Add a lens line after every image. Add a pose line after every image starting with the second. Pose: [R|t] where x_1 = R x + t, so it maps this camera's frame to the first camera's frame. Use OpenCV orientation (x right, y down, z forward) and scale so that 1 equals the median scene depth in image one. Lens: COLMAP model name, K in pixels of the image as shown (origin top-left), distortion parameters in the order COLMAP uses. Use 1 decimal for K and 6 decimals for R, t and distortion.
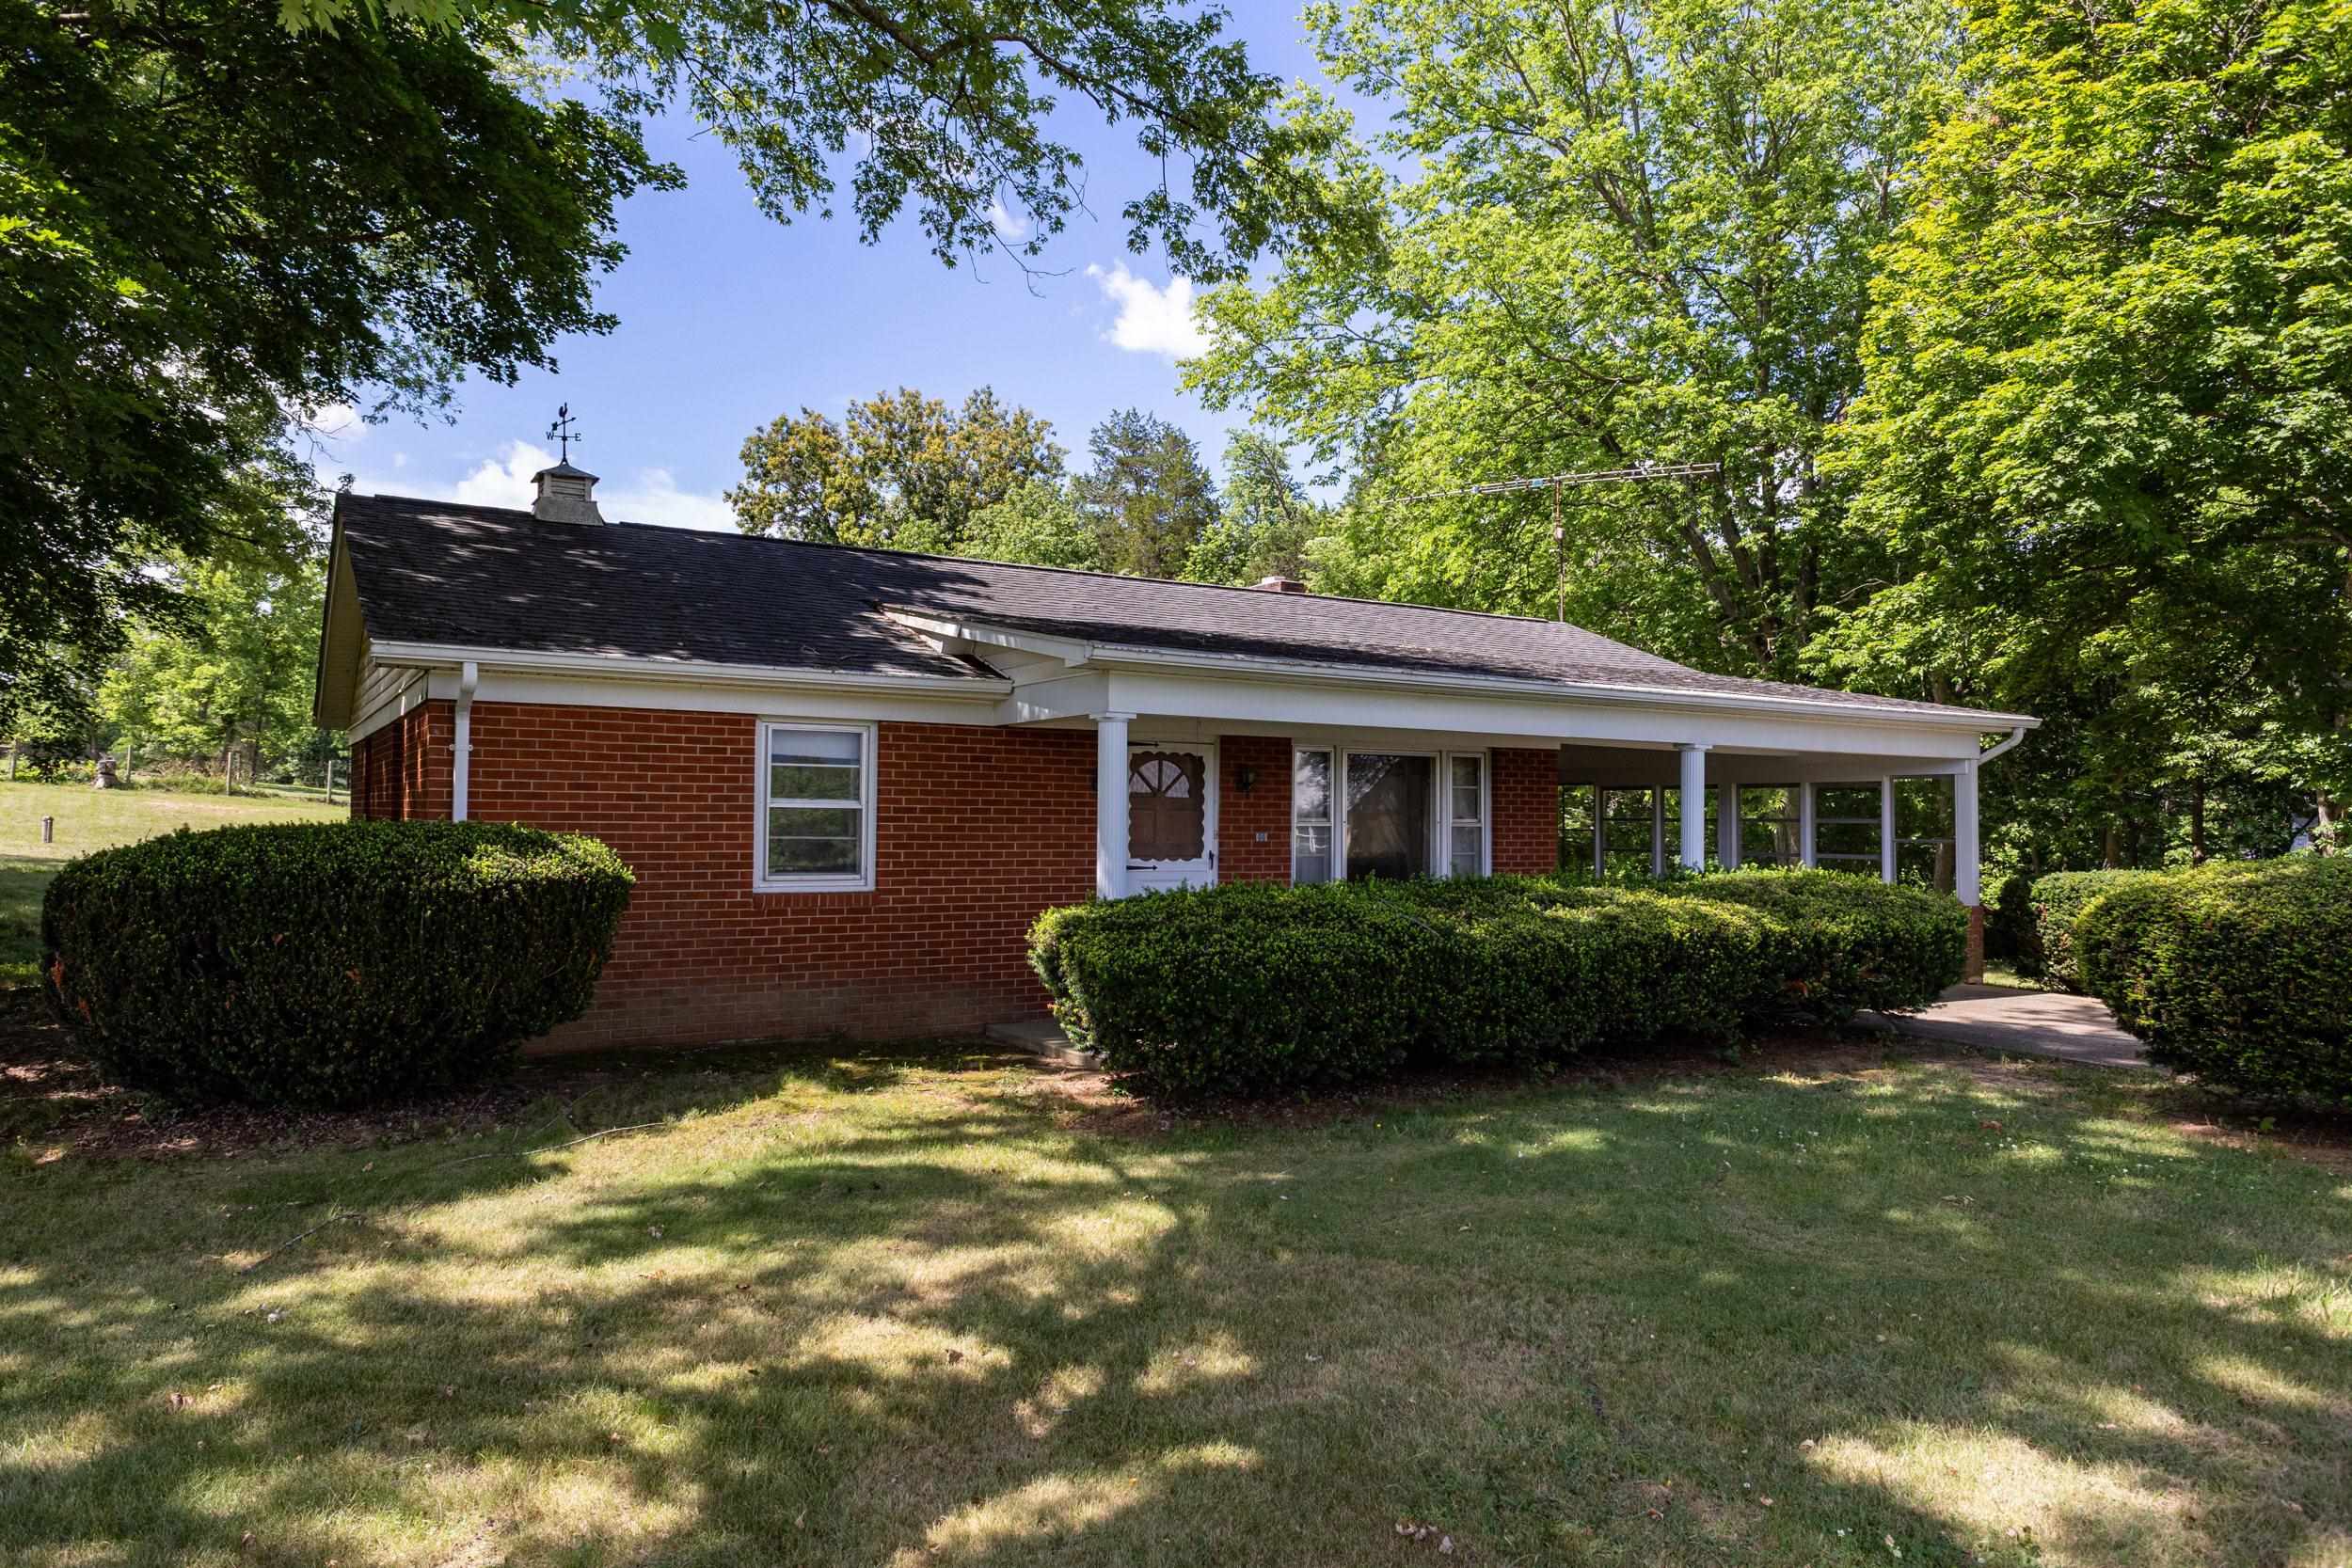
lens RADIAL K [[1467.0, 0, 1177.3], [0, 1467.0, 775.6], [0, 0, 1]] dist [-0.009716, -0.002806]
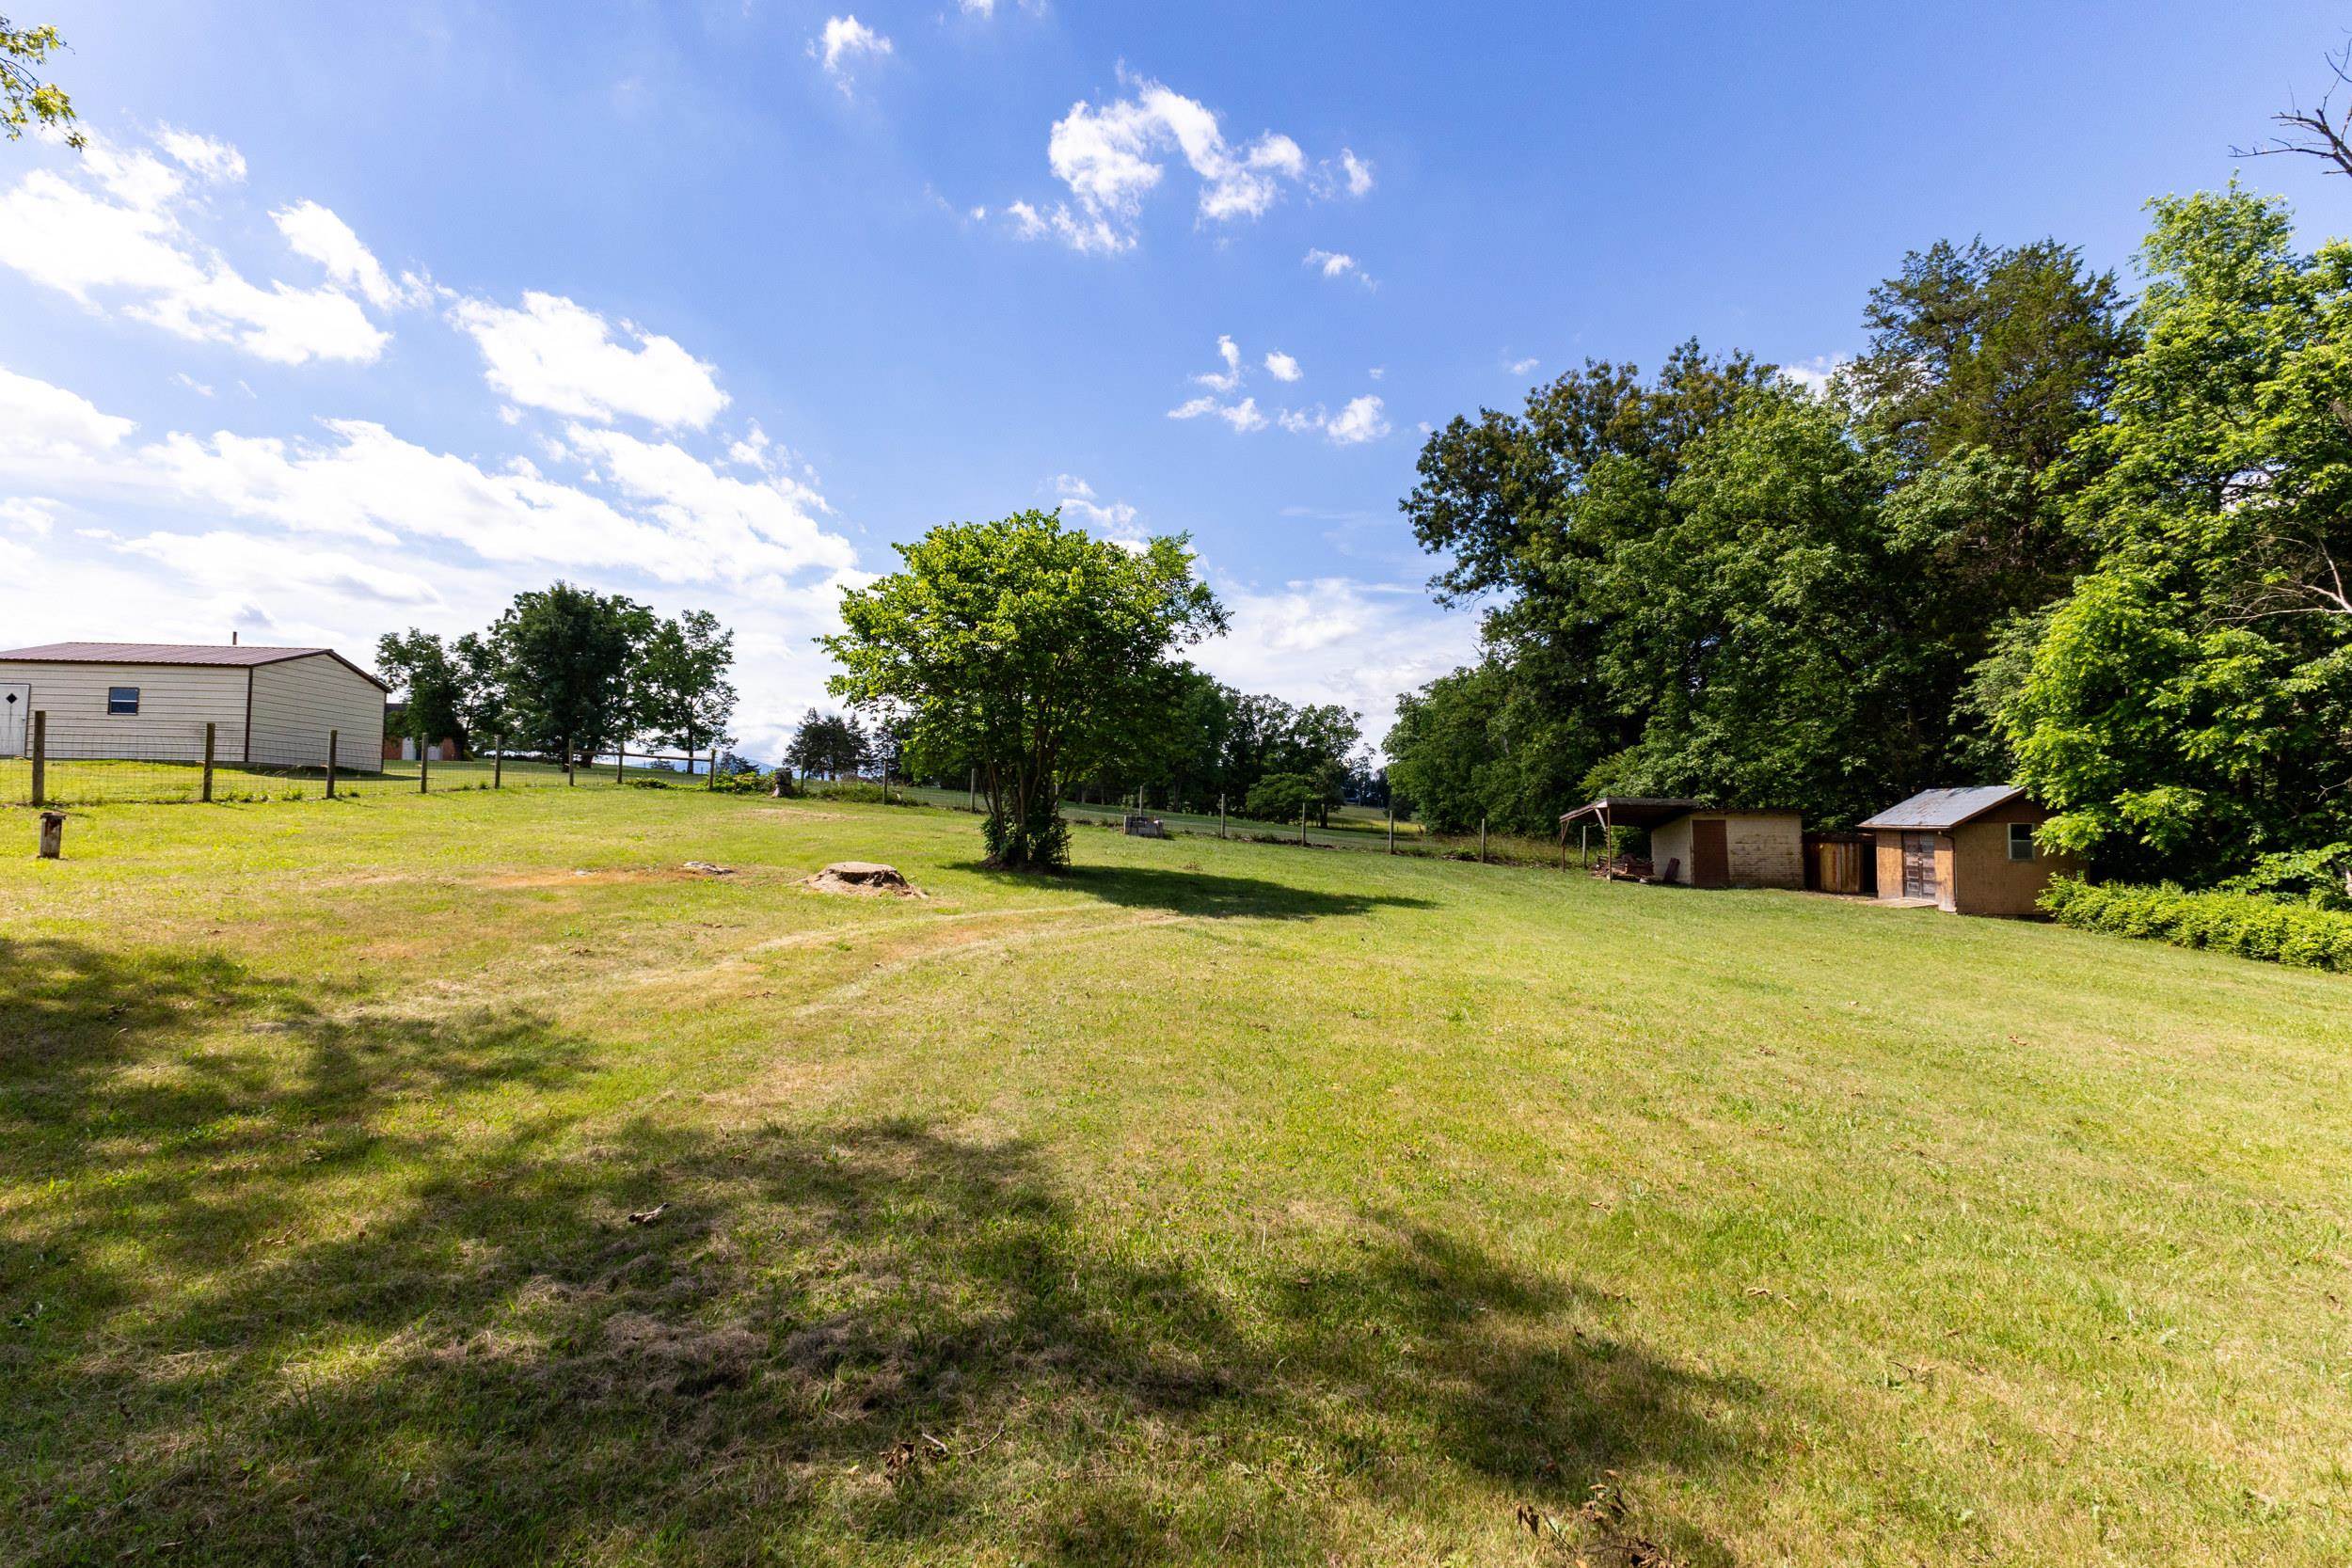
lens RADIAL K [[1009.7, 0, 1176.0], [0, 1009.7, 784.0], [0, 0, 1]] dist [0.008021, -0.000197]
pose [[0.835812, -0.023602, -0.548508, -0.098783], [0.012747, 0.999640, -0.023592, 0.018449], [0.548868, 0.012727, 0.835812, 0.526252]]
